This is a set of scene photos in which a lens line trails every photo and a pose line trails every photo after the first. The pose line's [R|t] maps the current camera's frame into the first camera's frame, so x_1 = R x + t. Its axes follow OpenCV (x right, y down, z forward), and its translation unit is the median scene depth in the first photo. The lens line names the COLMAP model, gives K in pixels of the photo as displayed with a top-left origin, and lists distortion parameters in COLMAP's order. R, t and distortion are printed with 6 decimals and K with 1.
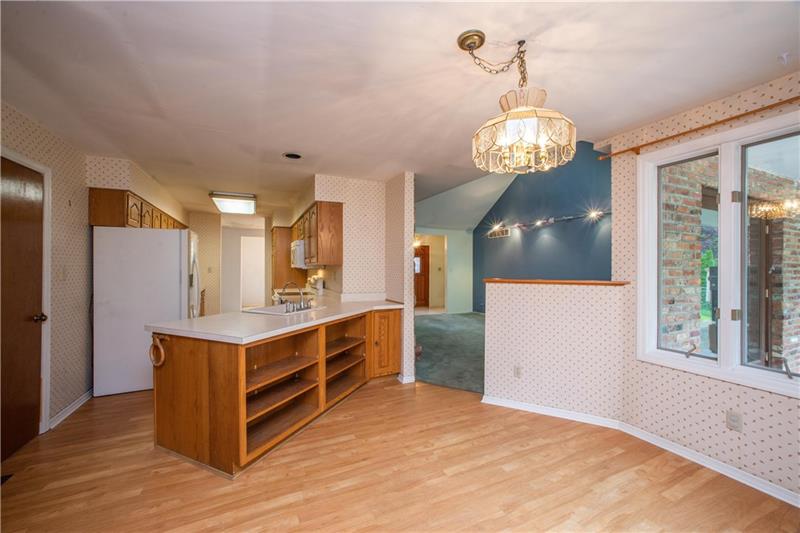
lens RADIAL K [[329.4, 0, 397.2], [0, 329.4, 269.7], [0, 0, 1]] dist [-0.000773, 0.000627]
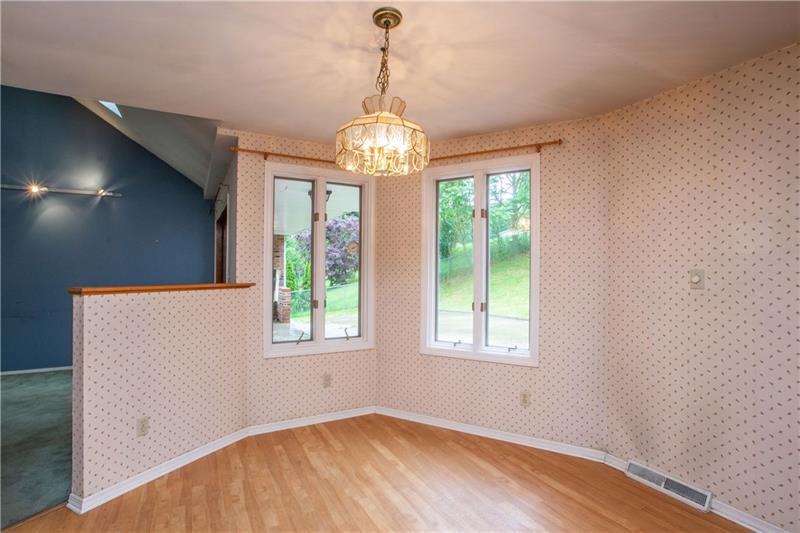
lens RADIAL K [[400.2, 0, 401.6], [0, 400.2, 270.5], [0, 0, 1]] dist [-0.036941, 0.000454]
pose [[-0.069436, -0.002554, 0.997583, -0.566469], [0.001298, 0.999996, 0.002650, -0.004680], [-0.997586, 0.001479, -0.069432, 0.685085]]
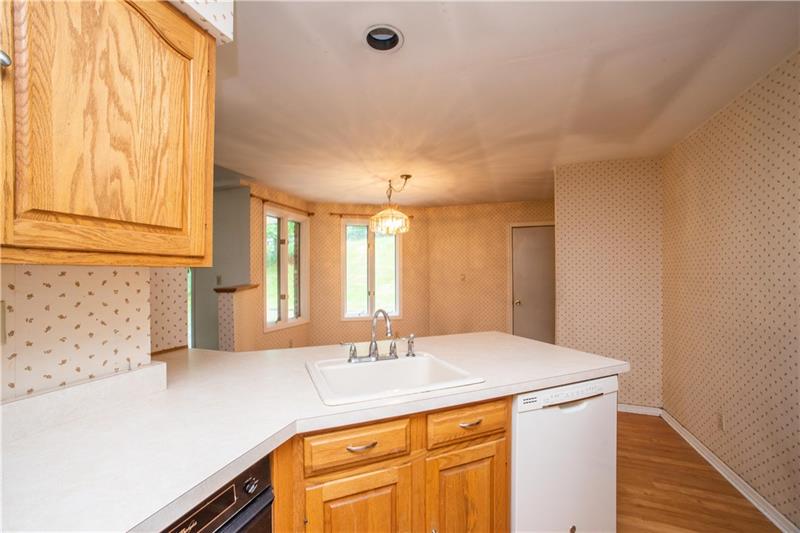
lens RADIAL K [[329.4, 0, 397.2], [0, 329.4, 269.7], [0, 0, 1]] dist [-0.000773, 0.000627]
pose [[-0.721801, 0.006656, 0.692069, -0.863966], [0.003959, 0.999977, -0.005489, -0.020791], [-0.692089, -0.001222, -0.721811, 1.760372]]
